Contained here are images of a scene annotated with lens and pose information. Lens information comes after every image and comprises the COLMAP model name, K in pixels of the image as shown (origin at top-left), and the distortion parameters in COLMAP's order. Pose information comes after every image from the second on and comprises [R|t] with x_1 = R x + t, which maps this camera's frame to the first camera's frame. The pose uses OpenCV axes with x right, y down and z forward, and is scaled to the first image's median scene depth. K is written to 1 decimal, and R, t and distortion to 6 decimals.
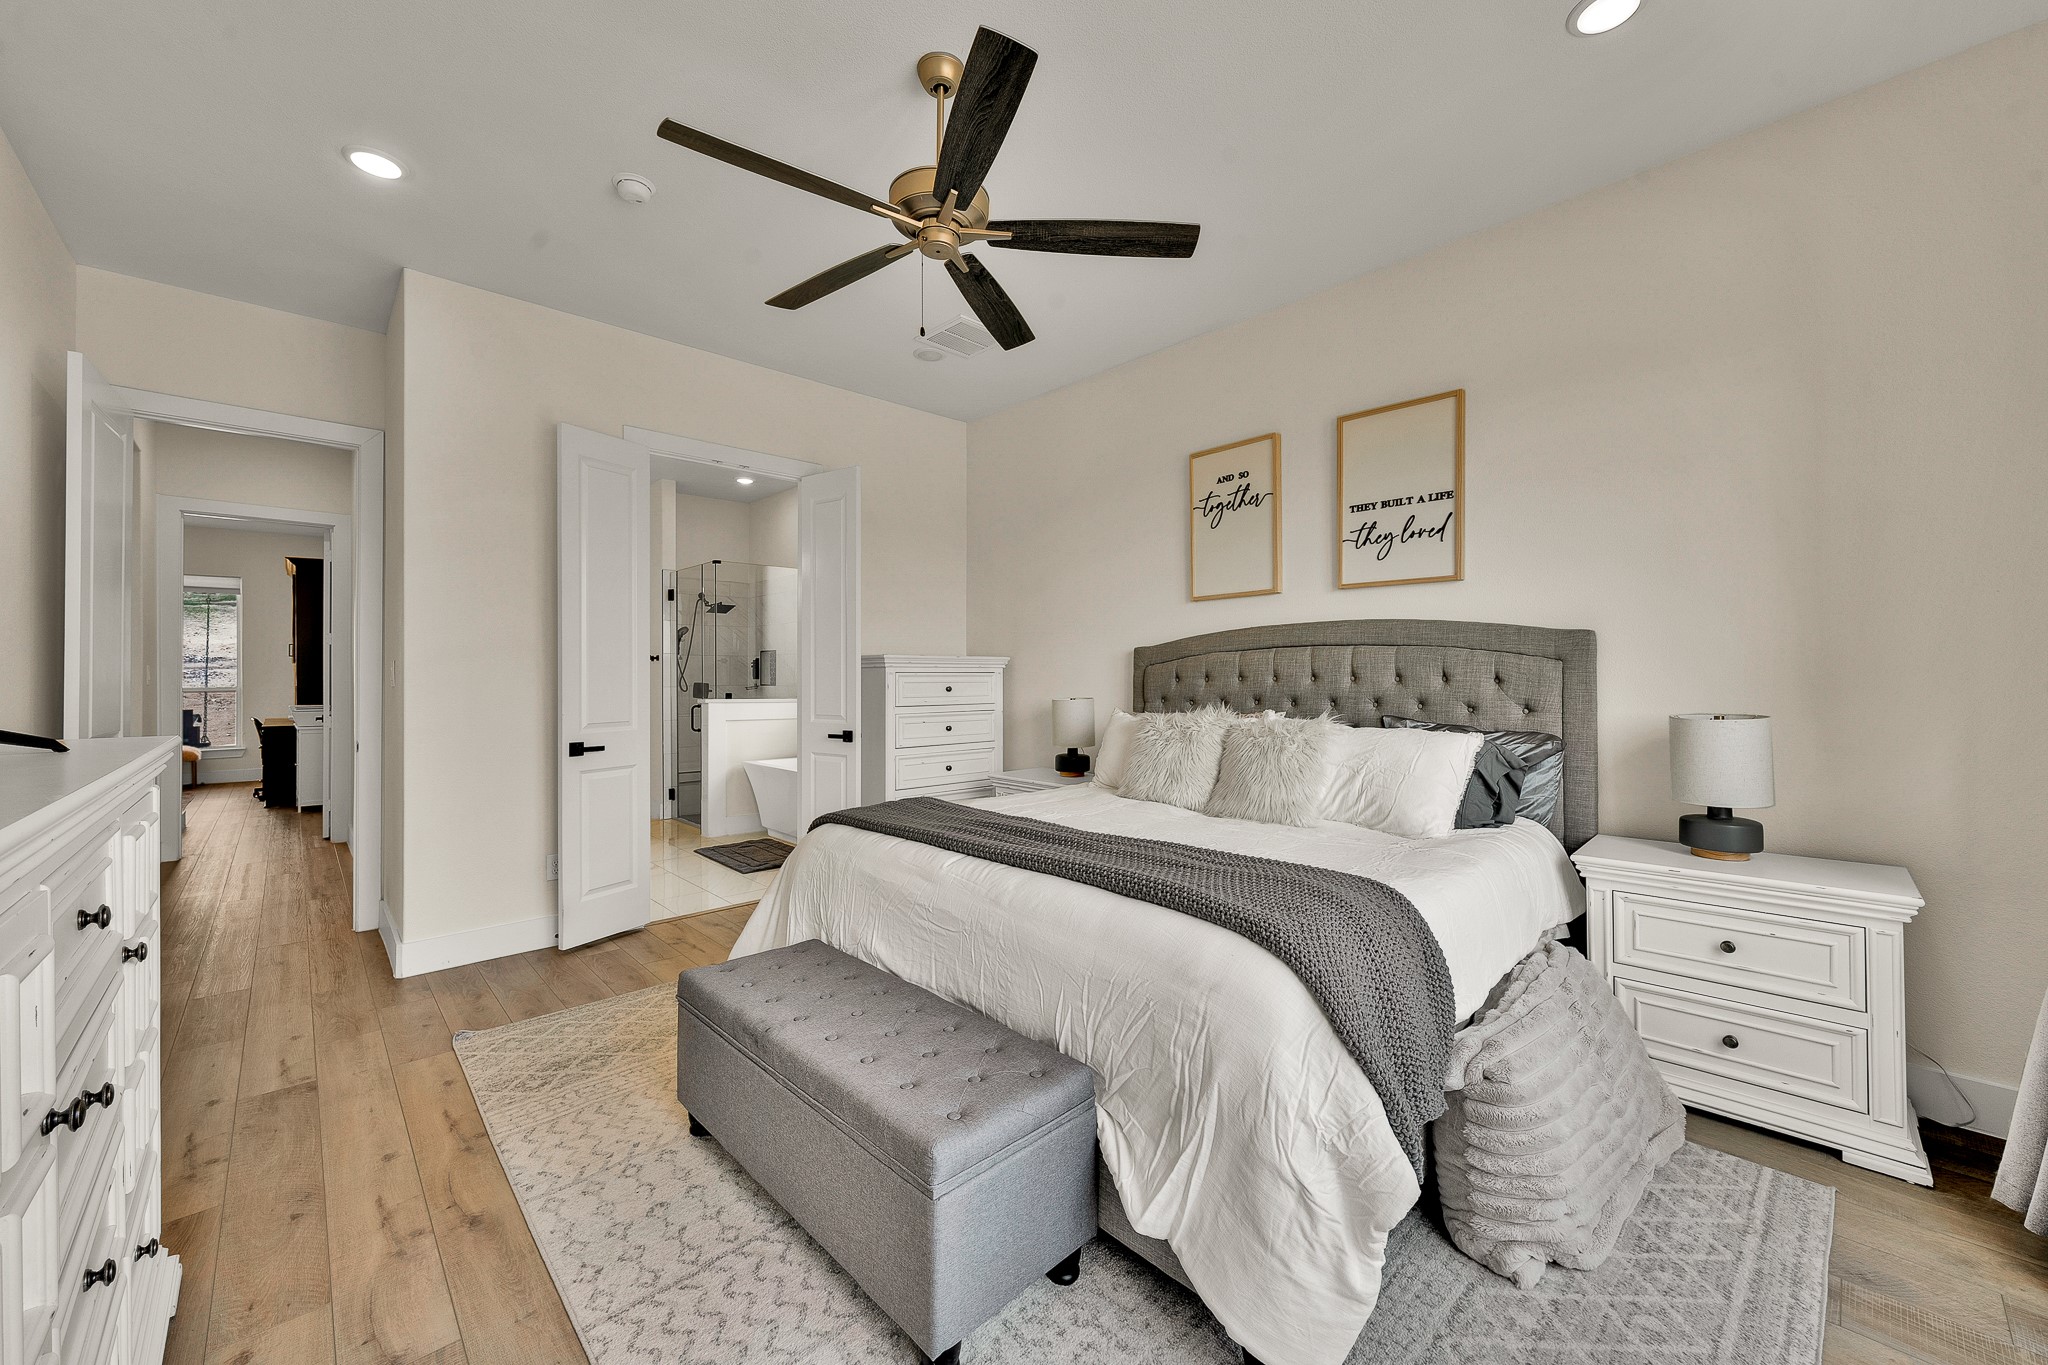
lens RADIAL K [[790.4, 0, 1021.2], [0, 790.4, 678.6], [0, 0, 1]] dist [0.001767, 0.000016]
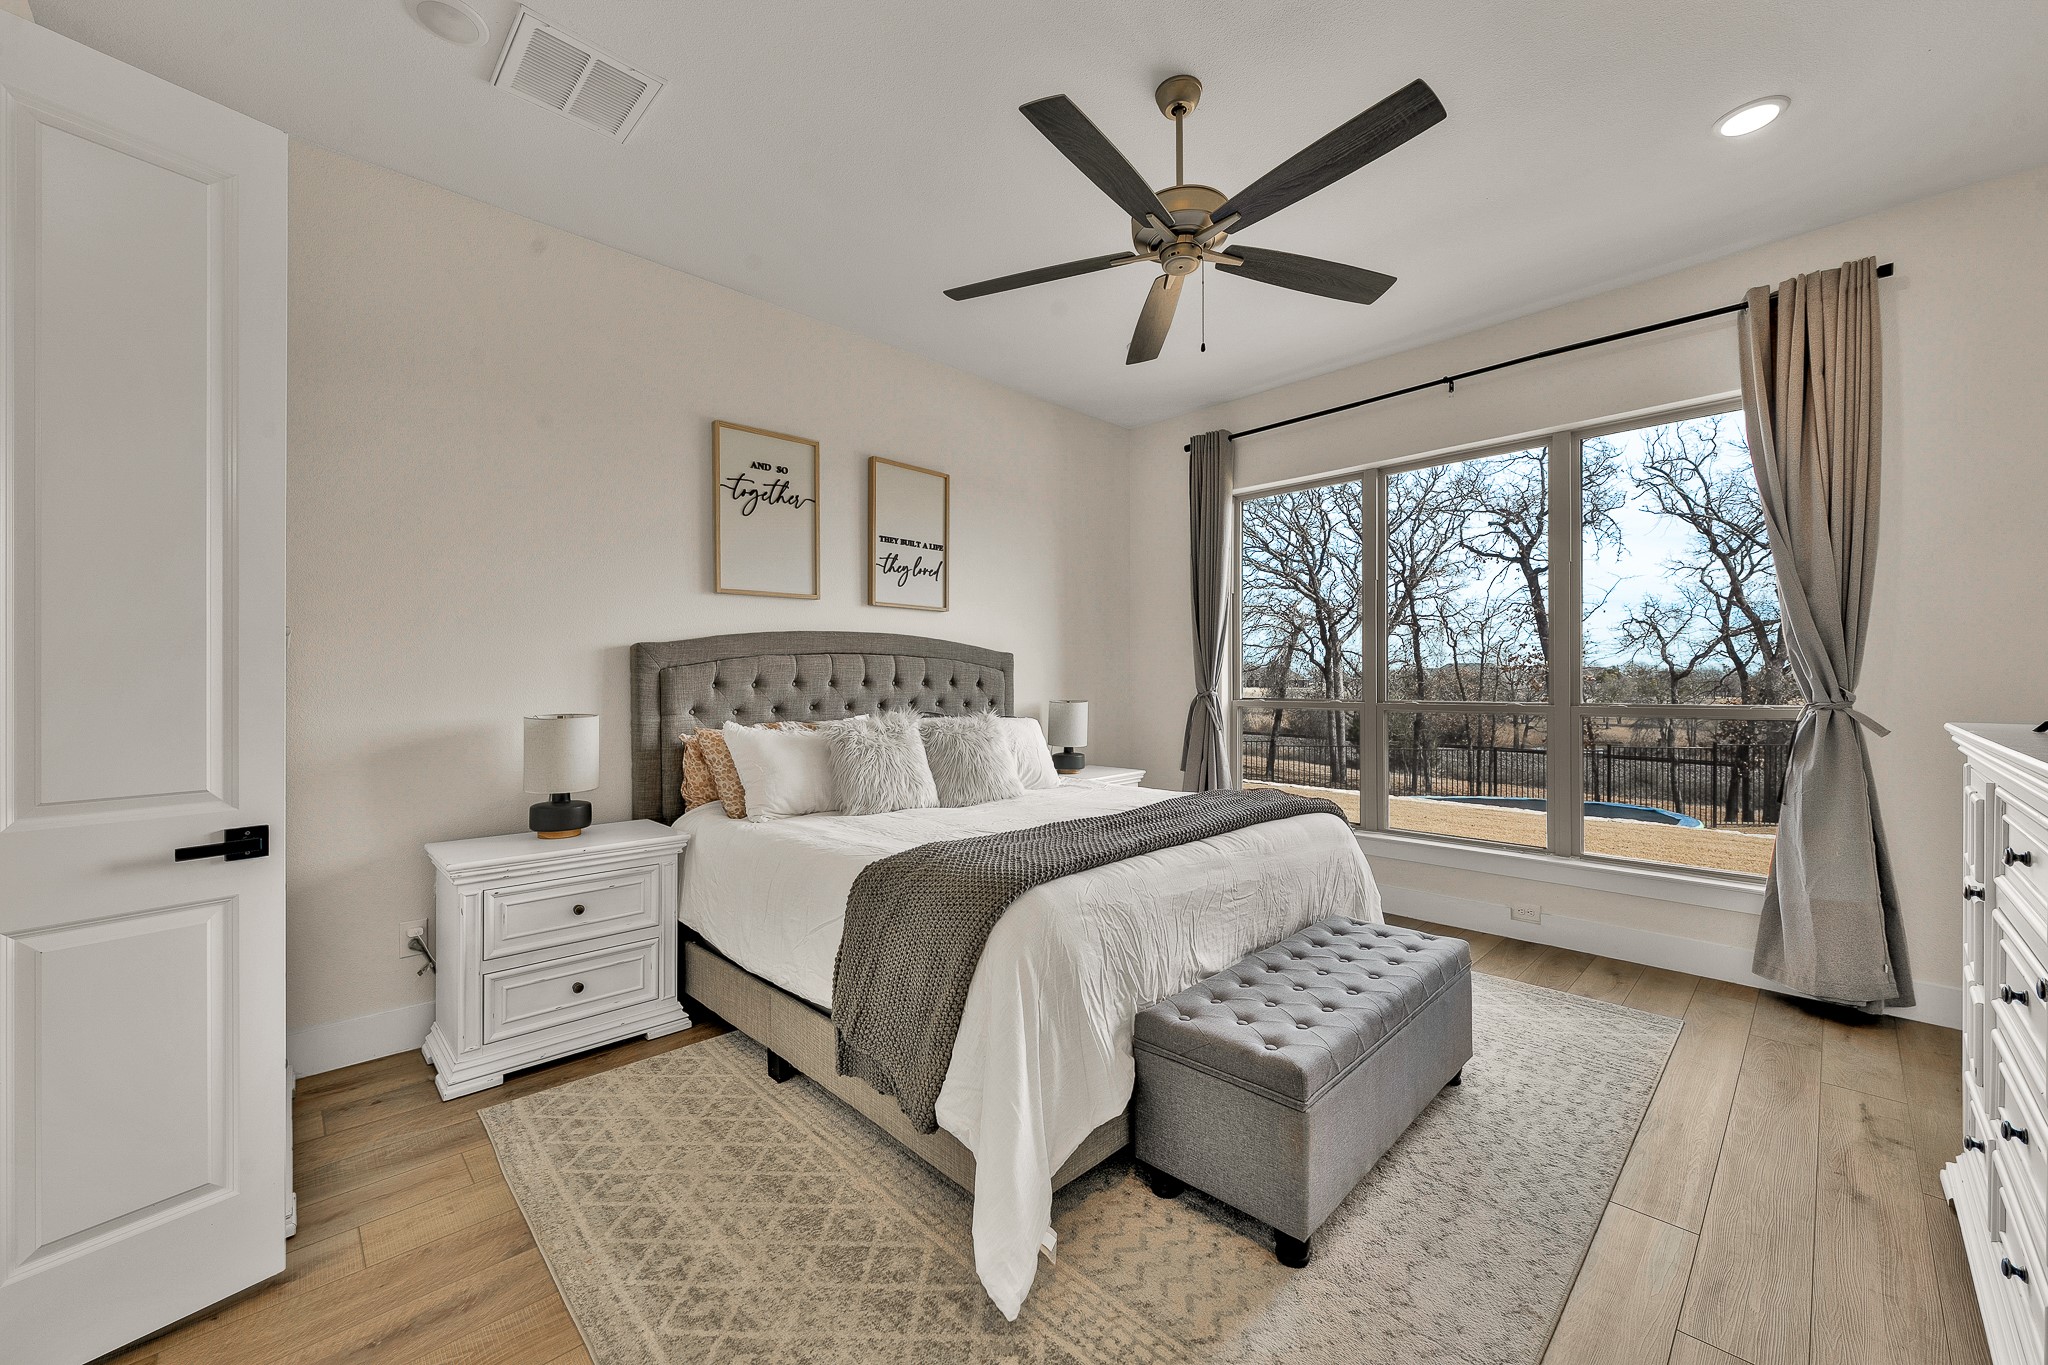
lens RADIAL K [[790.4, 0, 1021.0], [0, 790.4, 680.1], [0, 0, 1]] dist [0.001767, 0.000016]
pose [[-0.020930, 0.004798, 0.999769, -0.723965], [0.006872, 0.999966, -0.004655, 0.001772], [-0.999757, 0.006773, -0.020962, 0.786017]]
